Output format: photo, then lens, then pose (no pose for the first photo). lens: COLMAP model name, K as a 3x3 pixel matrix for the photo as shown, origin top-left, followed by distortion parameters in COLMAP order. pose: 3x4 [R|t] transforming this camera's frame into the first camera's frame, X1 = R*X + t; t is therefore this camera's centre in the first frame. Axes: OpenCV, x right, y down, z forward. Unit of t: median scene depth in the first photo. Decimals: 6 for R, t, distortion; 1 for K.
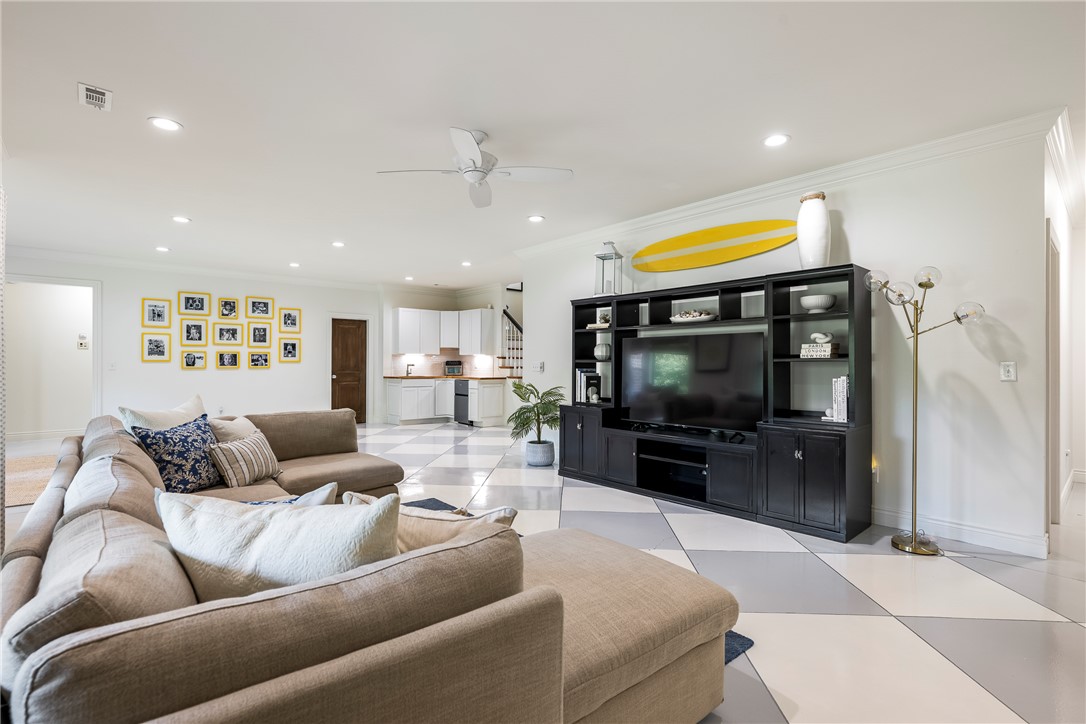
lens RADIAL K [[524.8, 0, 538.8], [0, 524.8, 362.7], [0, 0, 1]] dist [0.002331, 0.000386]
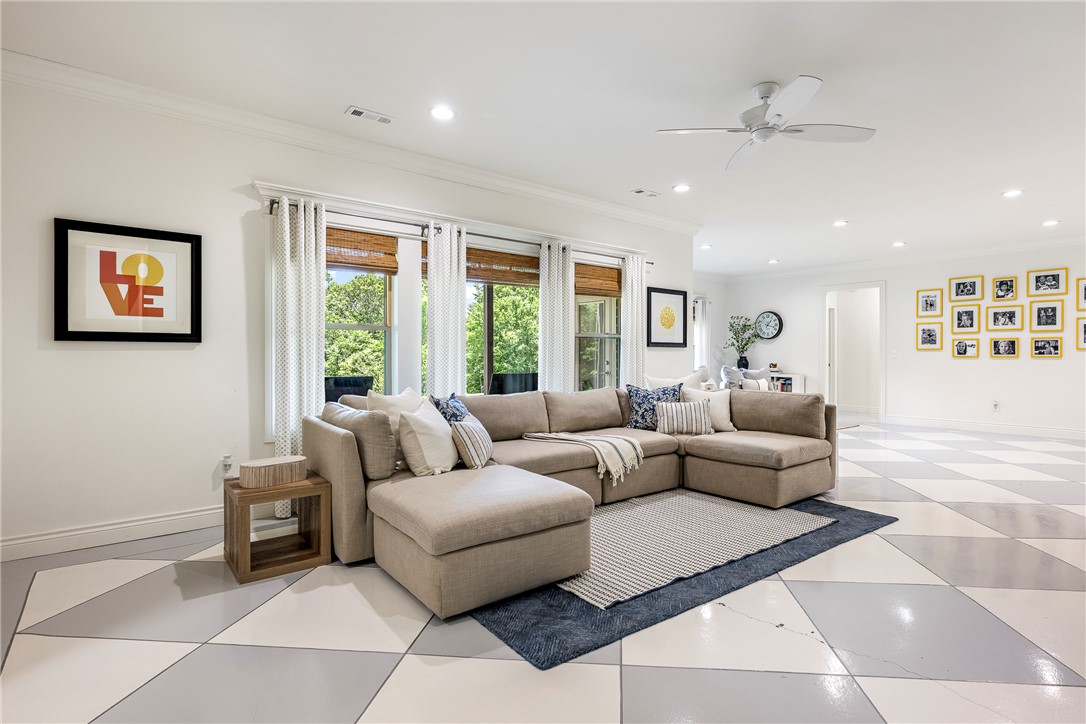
lens RADIAL K [[524.8, 0, 537.6], [0, 524.8, 358.3], [0, 0, 1]] dist [0.002331, 0.000386]
pose [[-0.057580, 0.006716, -0.998318, 0.334355], [-0.002466, 0.999973, 0.006869, 0.008454], [0.998338, 0.002857, -0.057561, 0.280649]]
